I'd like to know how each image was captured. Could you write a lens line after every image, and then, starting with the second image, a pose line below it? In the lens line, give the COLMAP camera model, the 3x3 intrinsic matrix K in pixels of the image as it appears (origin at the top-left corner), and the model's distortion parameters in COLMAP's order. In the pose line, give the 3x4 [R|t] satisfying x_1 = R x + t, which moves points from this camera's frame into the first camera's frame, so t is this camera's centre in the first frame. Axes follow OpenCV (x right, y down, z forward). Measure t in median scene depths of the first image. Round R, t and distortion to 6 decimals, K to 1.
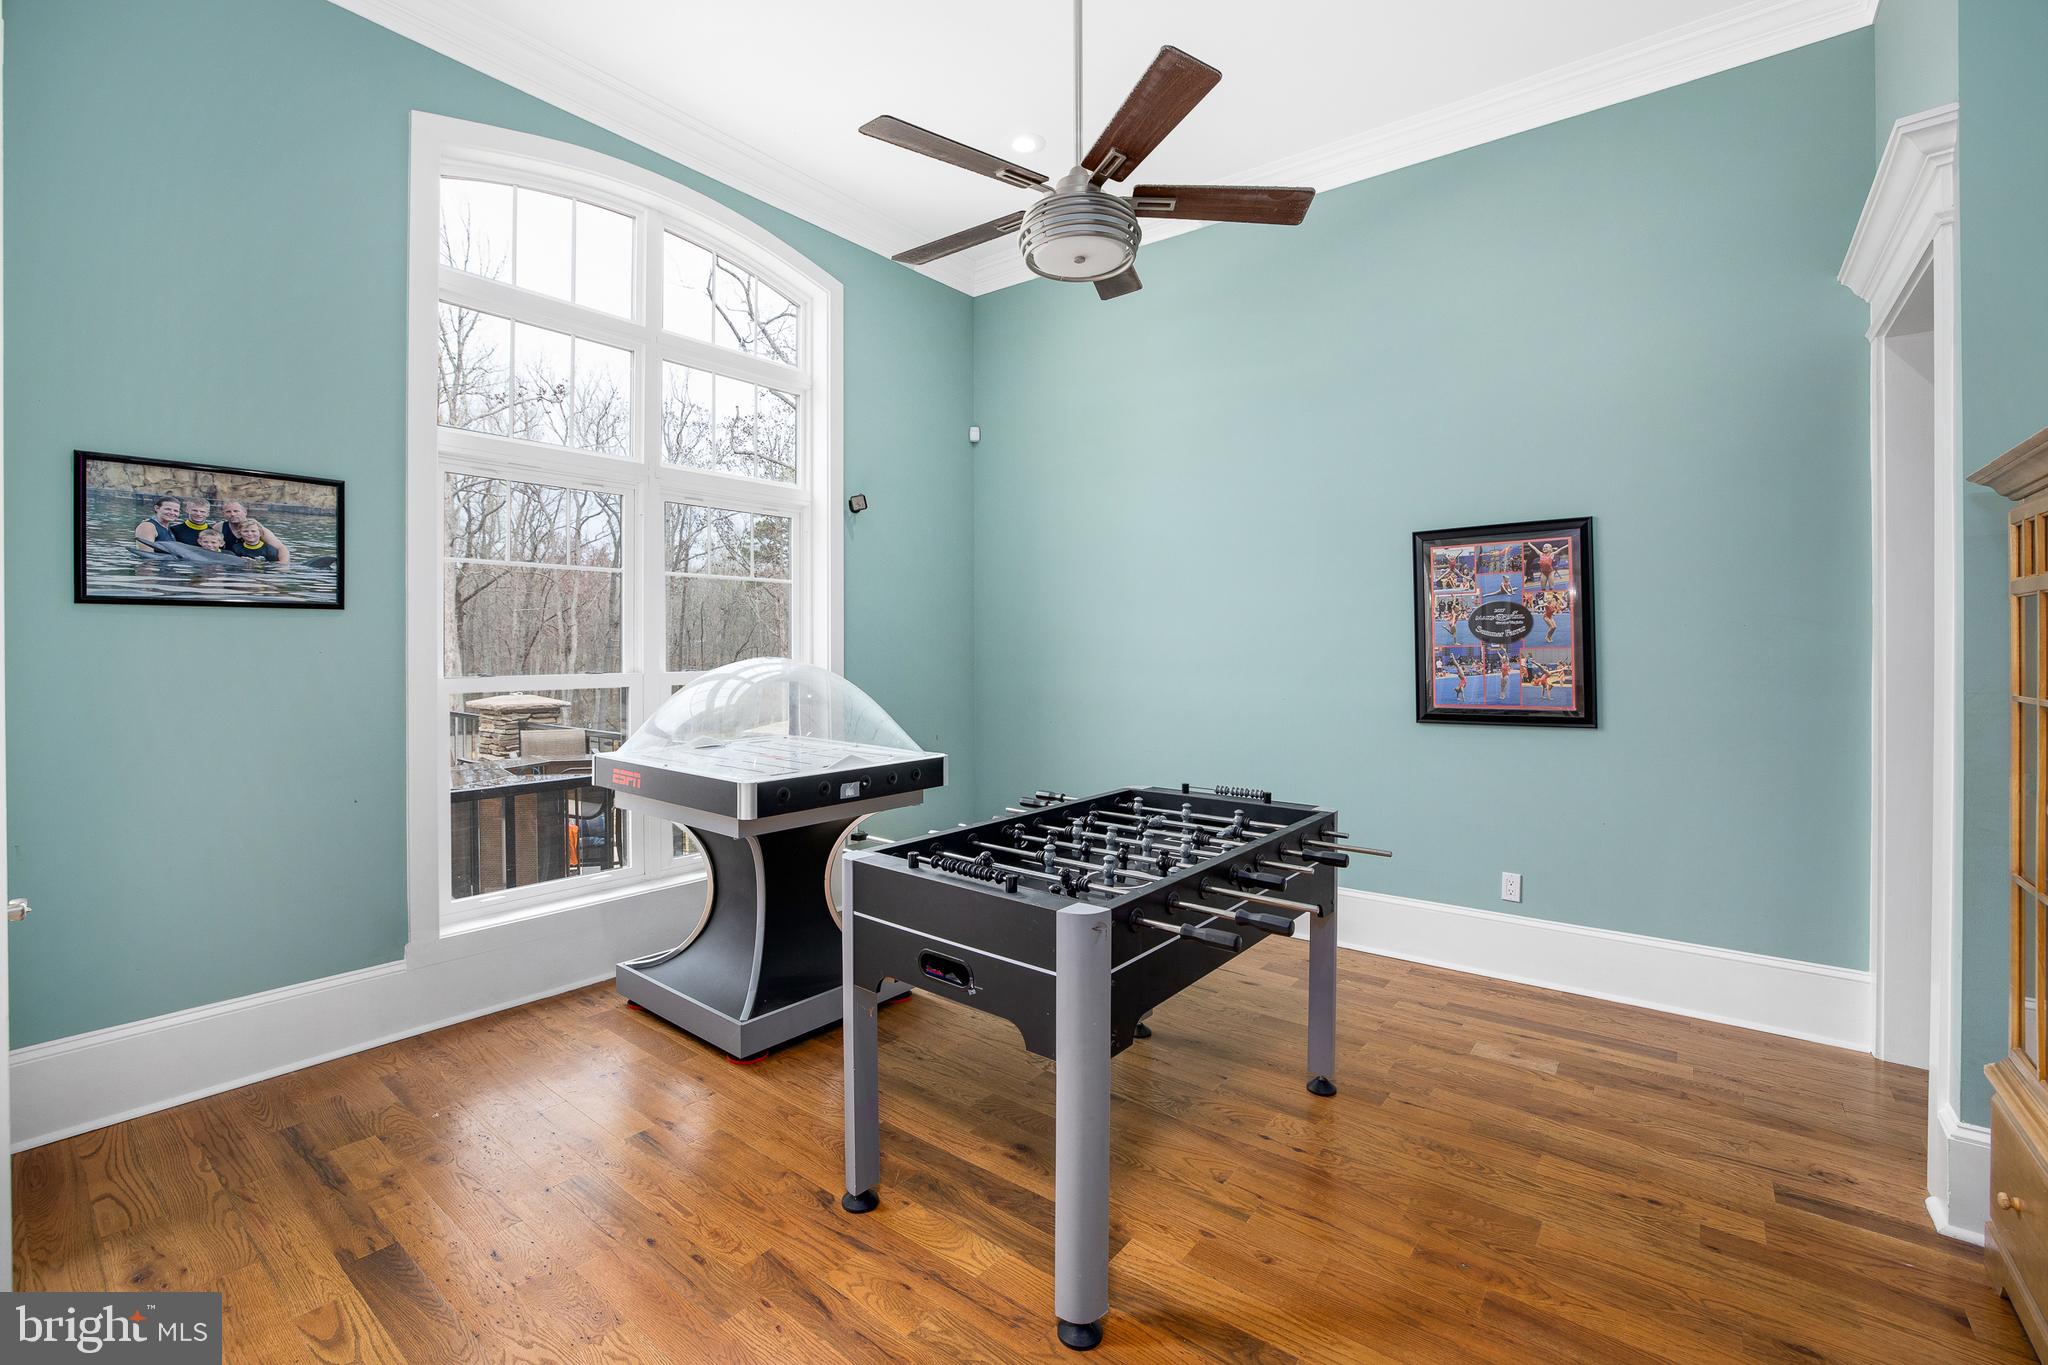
lens RADIAL K [[896.7, 0, 1025.9], [0, 896.7, 643.8], [0, 0, 1]] dist [-0.047132, 0.015565]
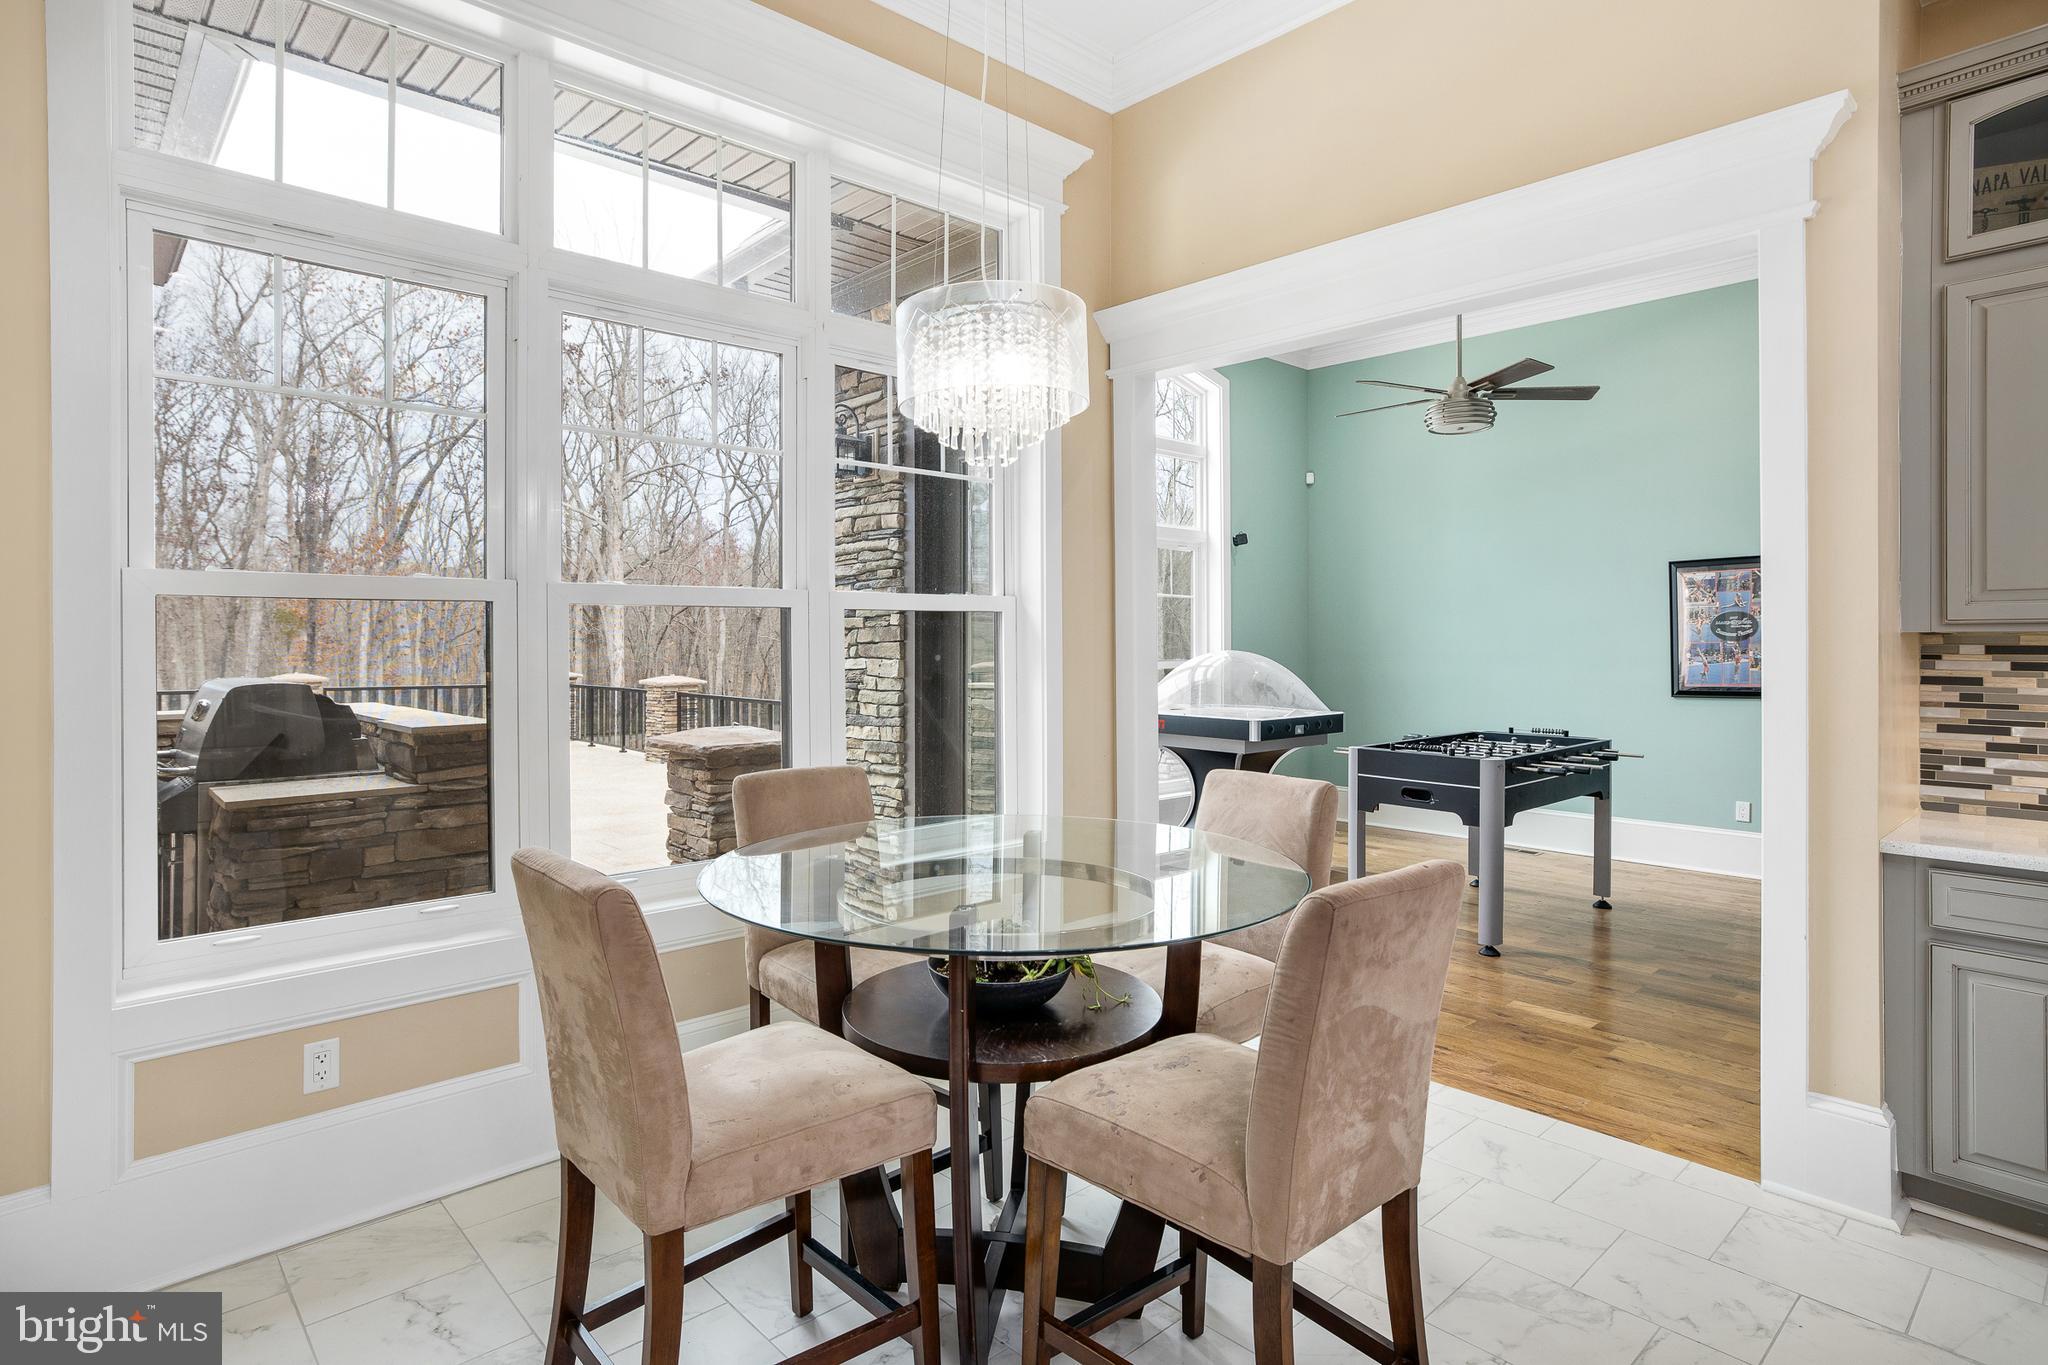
lens RADIAL K [[1092.2, 0, 1009.0], [0, 1092.2, 644.3], [0, 0, 1]] dist [-0.048650, 0.033243]
pose [[0.985623, -0.000209, -0.168961, -0.329382], [0.001005, 0.999989, 0.004629, -0.004085], [0.168958, -0.004732, 0.985612, -0.925317]]
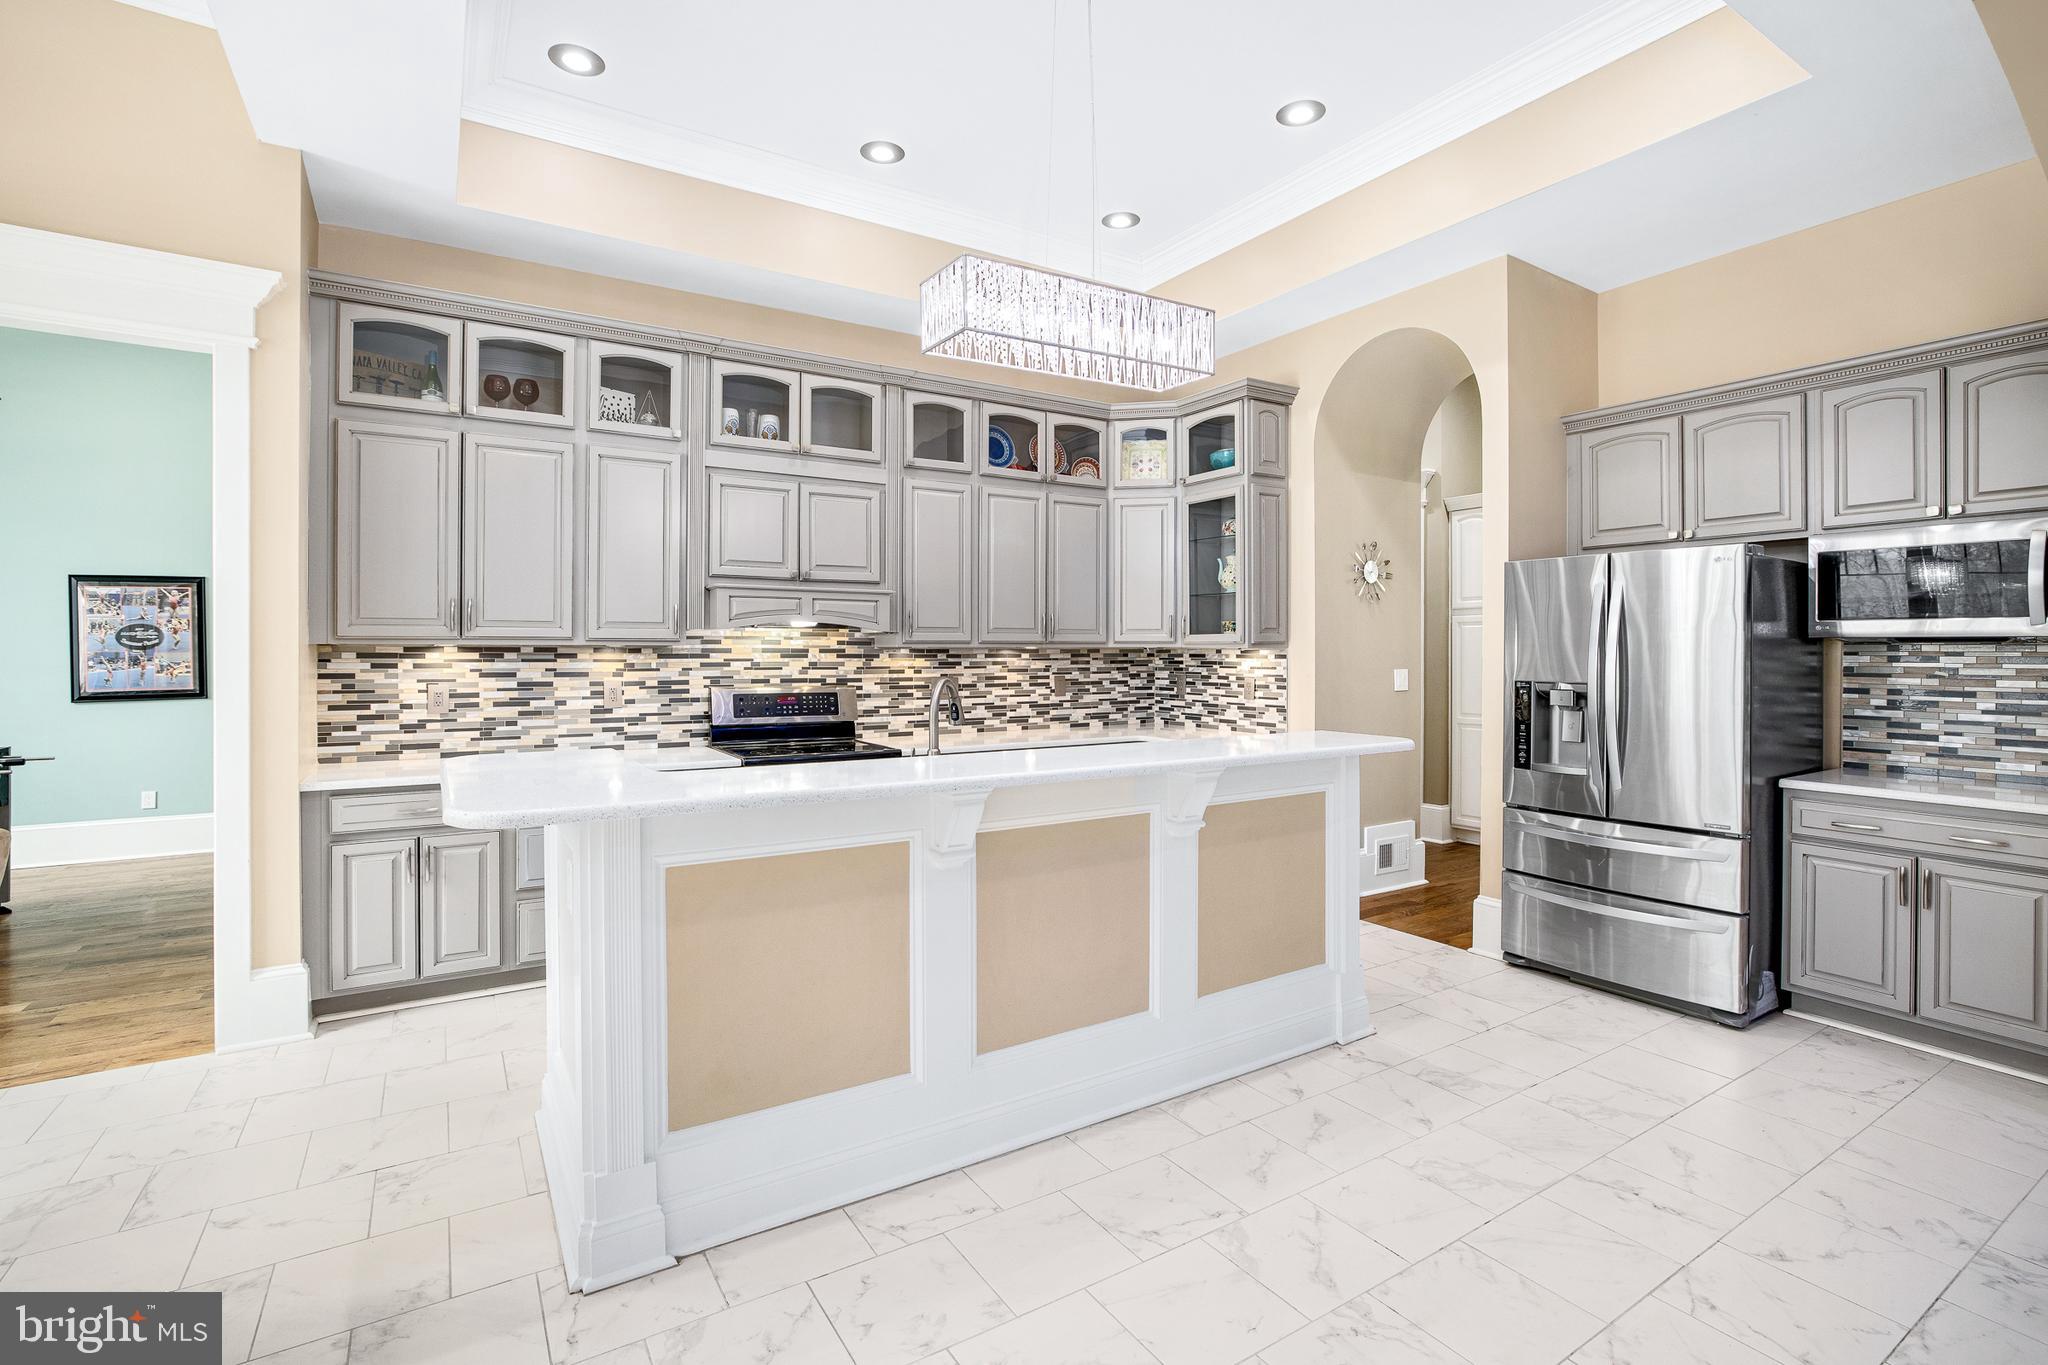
lens RADIAL K [[944.7, 0, 1024.2], [0, 944.7, 651.0], [0, 0, 1]] dist [-0.040771, 0.016678]
pose [[0.347149, 0.001216, 0.937809, -0.490541], [-0.003111, 0.999995, -0.000145, -0.002871], [-0.937805, -0.002867, 0.347151, -1.116042]]
